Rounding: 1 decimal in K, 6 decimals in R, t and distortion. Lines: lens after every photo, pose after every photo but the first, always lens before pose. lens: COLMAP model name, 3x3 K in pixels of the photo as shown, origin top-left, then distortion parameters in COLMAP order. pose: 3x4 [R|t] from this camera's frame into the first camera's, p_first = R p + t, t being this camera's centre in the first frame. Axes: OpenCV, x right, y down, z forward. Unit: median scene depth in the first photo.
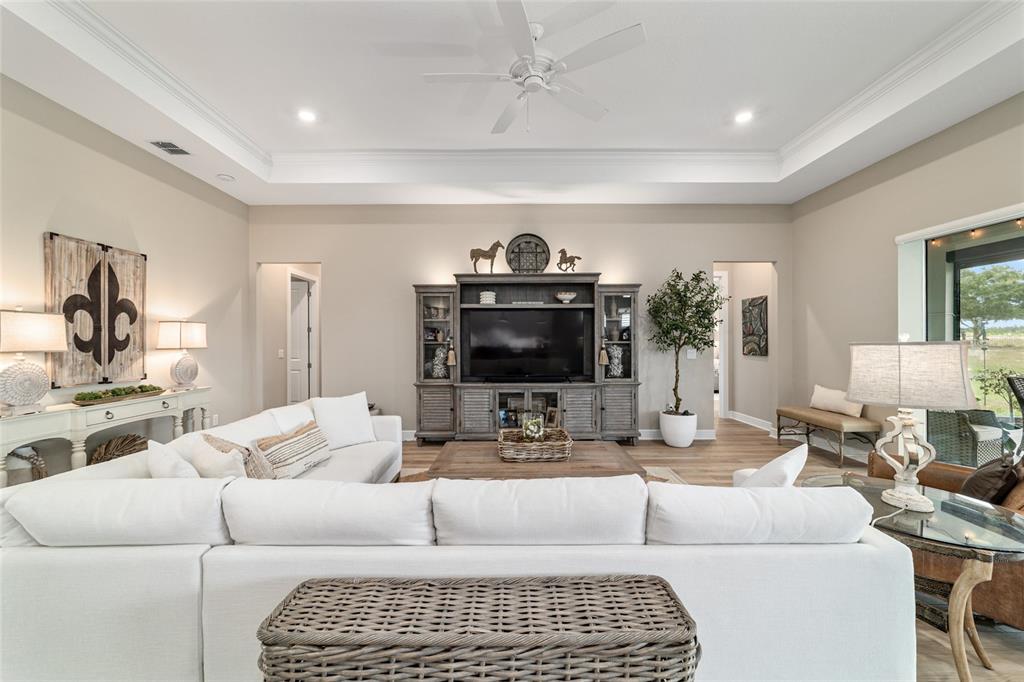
lens RADIAL K [[390.6, 0, 512.7], [0, 390.6, 343.6], [0, 0, 1]] dist [-0.012096, 0.004560]
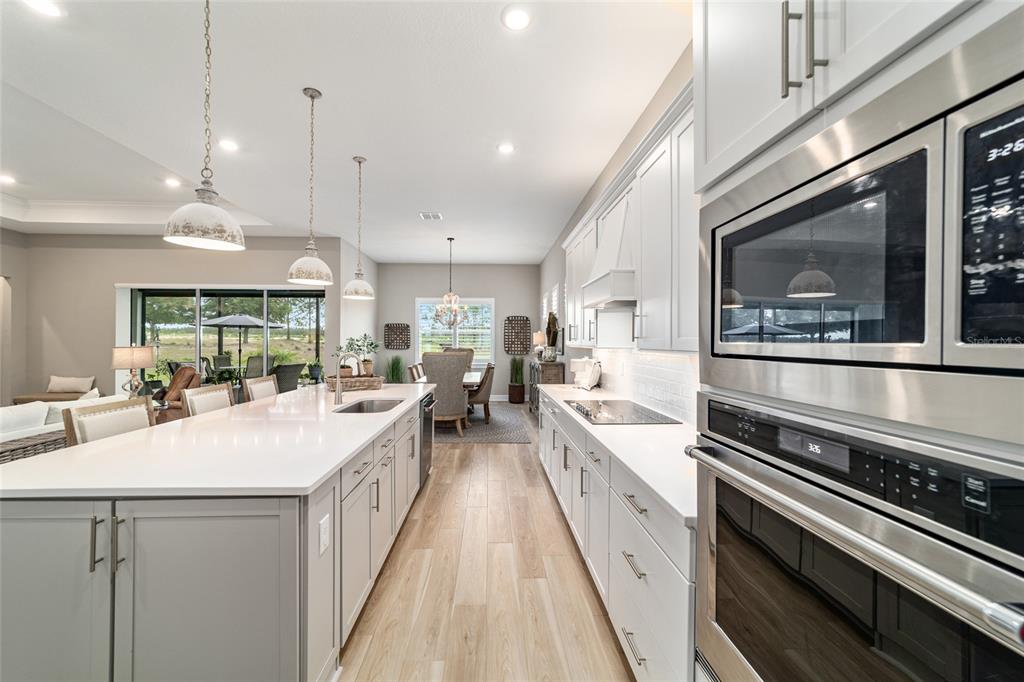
lens RADIAL K [[390.6, 0, 508.7], [0, 390.6, 342.3], [0, 0, 1]] dist [-0.012096, 0.004560]
pose [[-0.047413, 0.002151, 0.998873, -0.585514], [-0.008958, 0.999957, -0.002578, -0.021663], [-0.998835, -0.009070, -0.047392, -0.480175]]
